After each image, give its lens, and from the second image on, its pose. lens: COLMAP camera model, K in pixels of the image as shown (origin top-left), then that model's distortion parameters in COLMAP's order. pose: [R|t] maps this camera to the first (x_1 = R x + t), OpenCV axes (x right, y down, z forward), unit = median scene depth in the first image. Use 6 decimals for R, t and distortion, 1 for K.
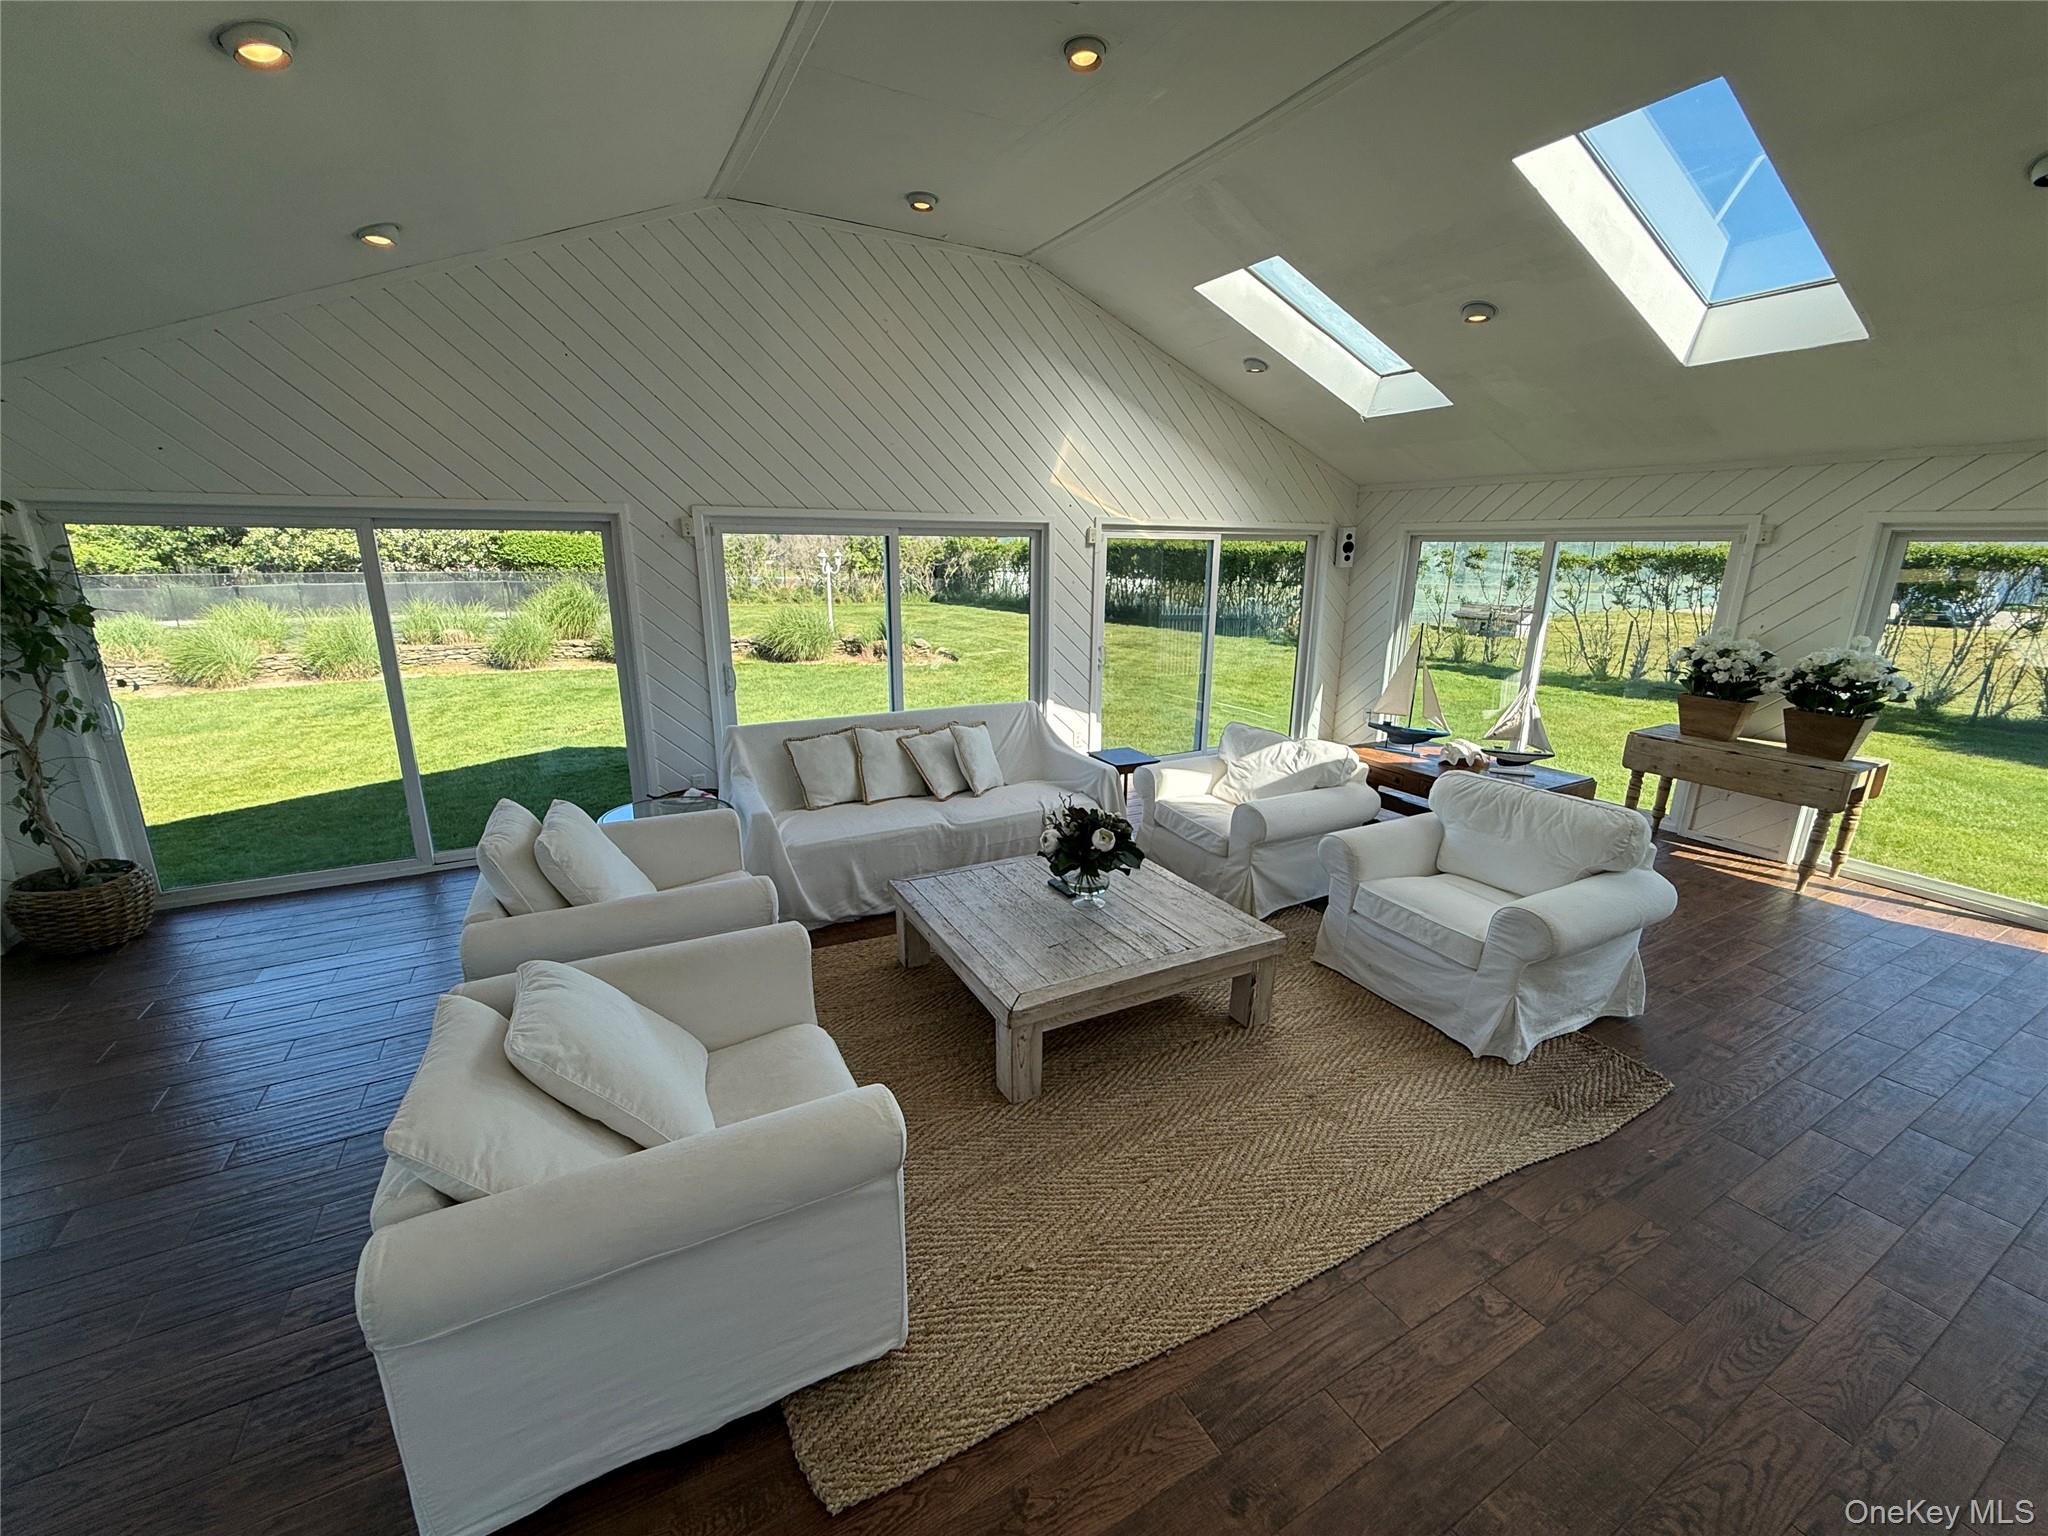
lens RADIAL K [[820.9, 0, 1020.7], [0, 820.9, 766.5], [0, 0, 1]] dist [0.001244, -0.000212]
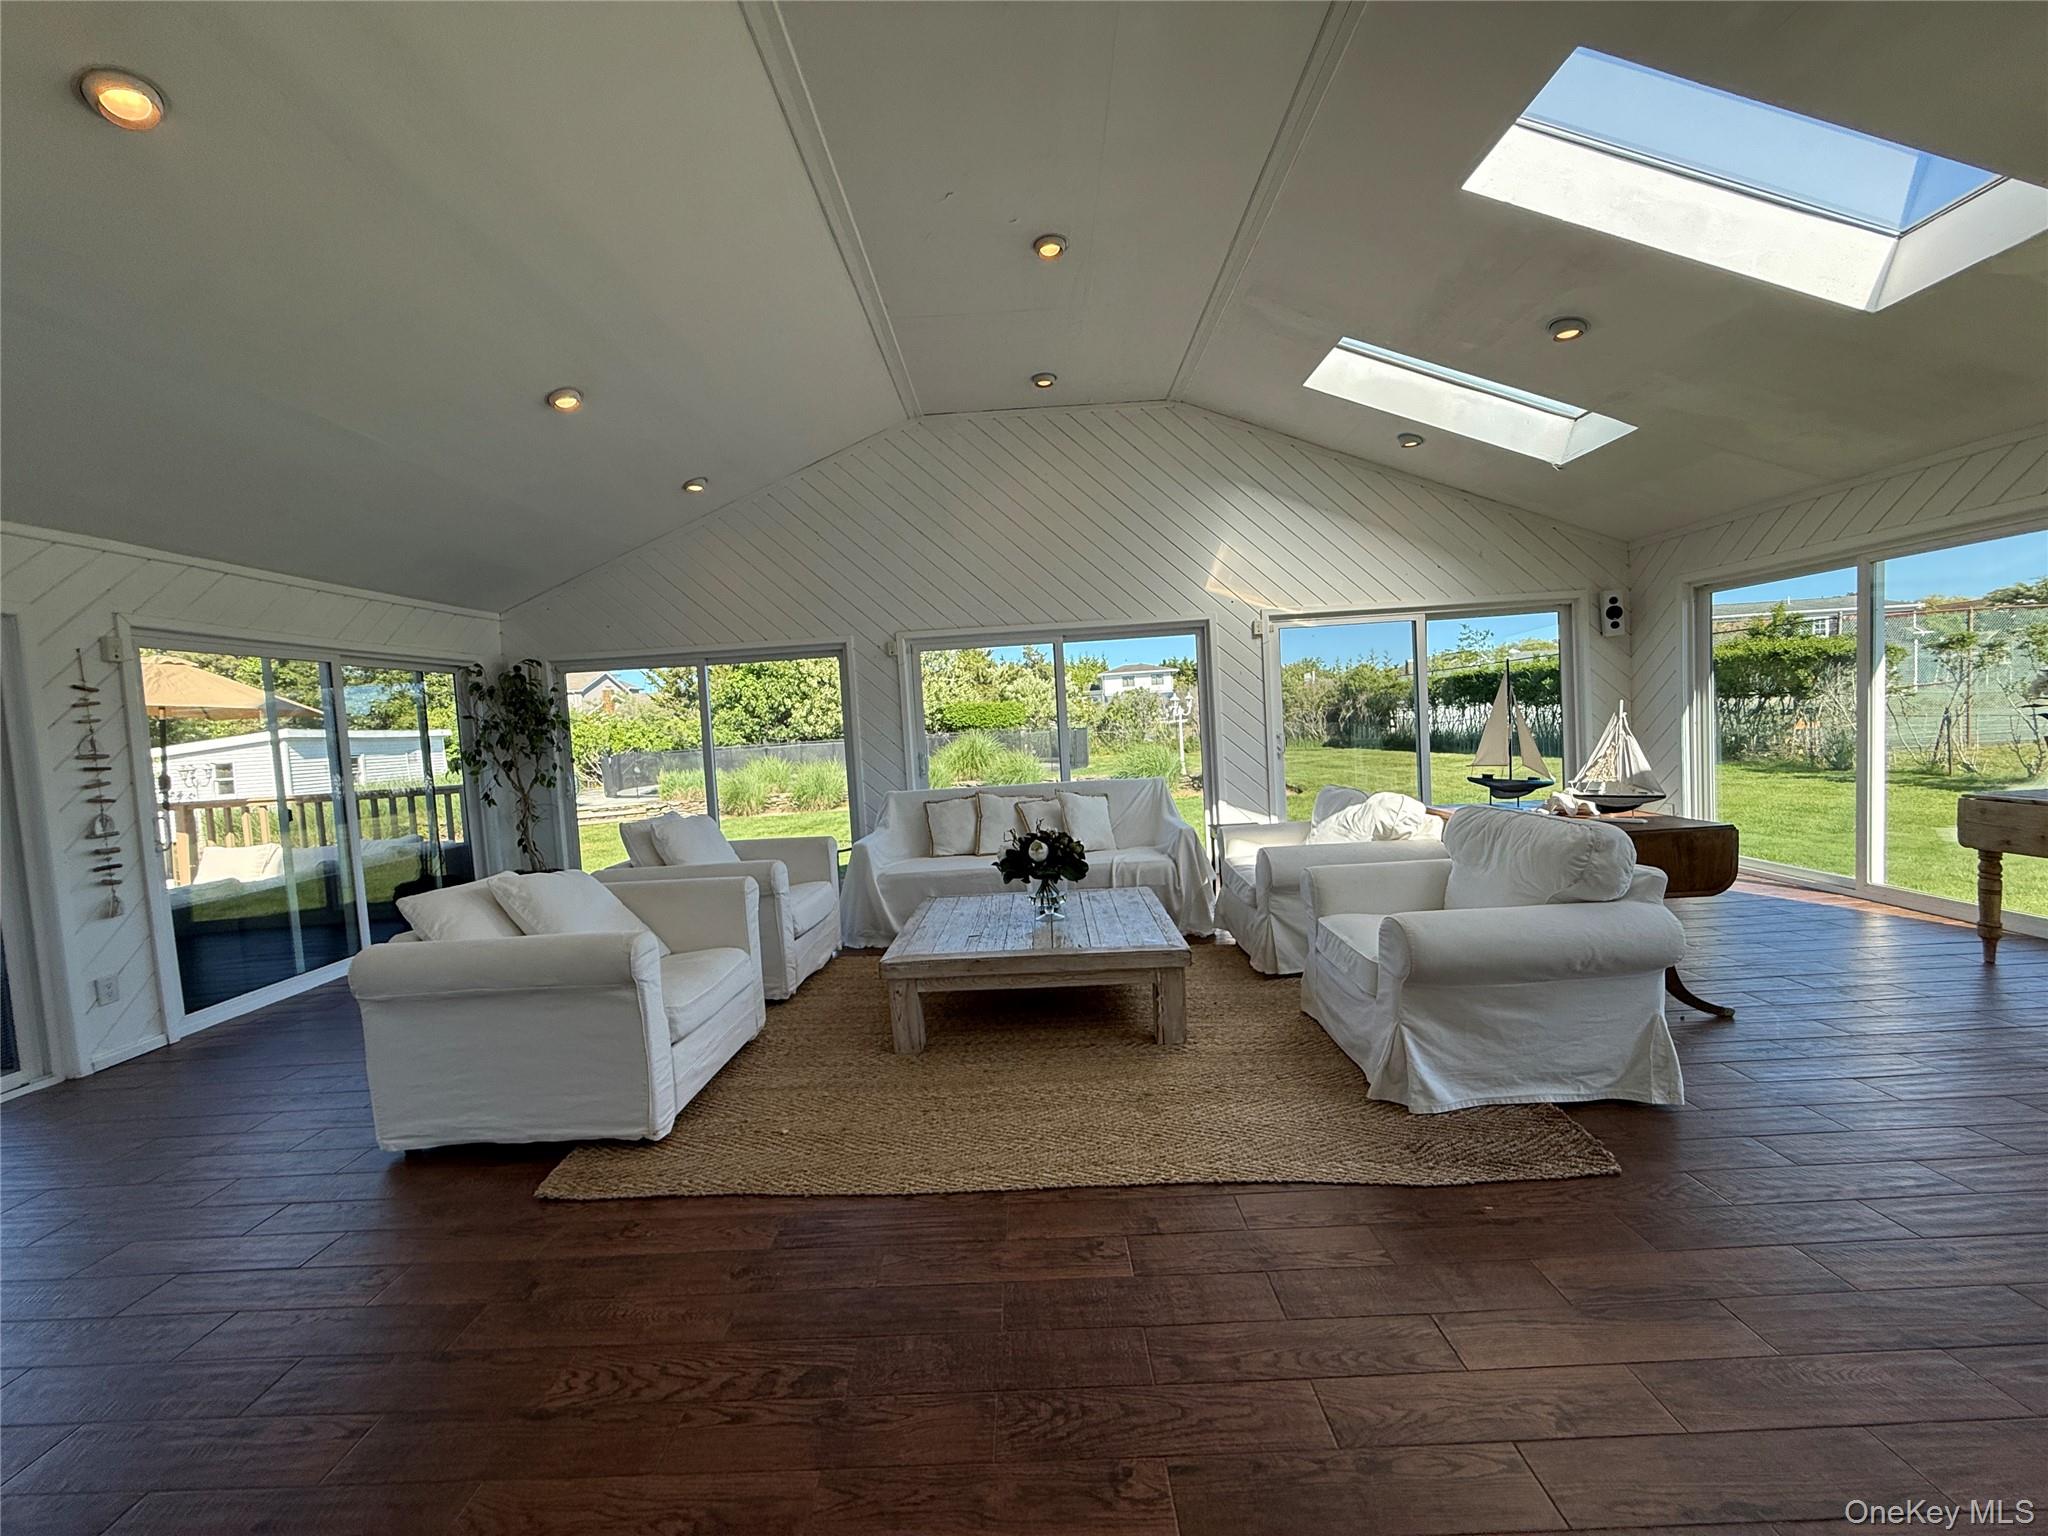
lens RADIAL K [[820.9, 0, 1014.2], [0, 820.9, 766.0], [0, 0, 1]] dist [0.001244, -0.000212]
pose [[0.869359, -0.032241, -0.493128, 0.427087], [-0.062569, 0.982658, -0.174552, 0.117655], [0.490204, 0.182603, 0.852266, 0.004398]]
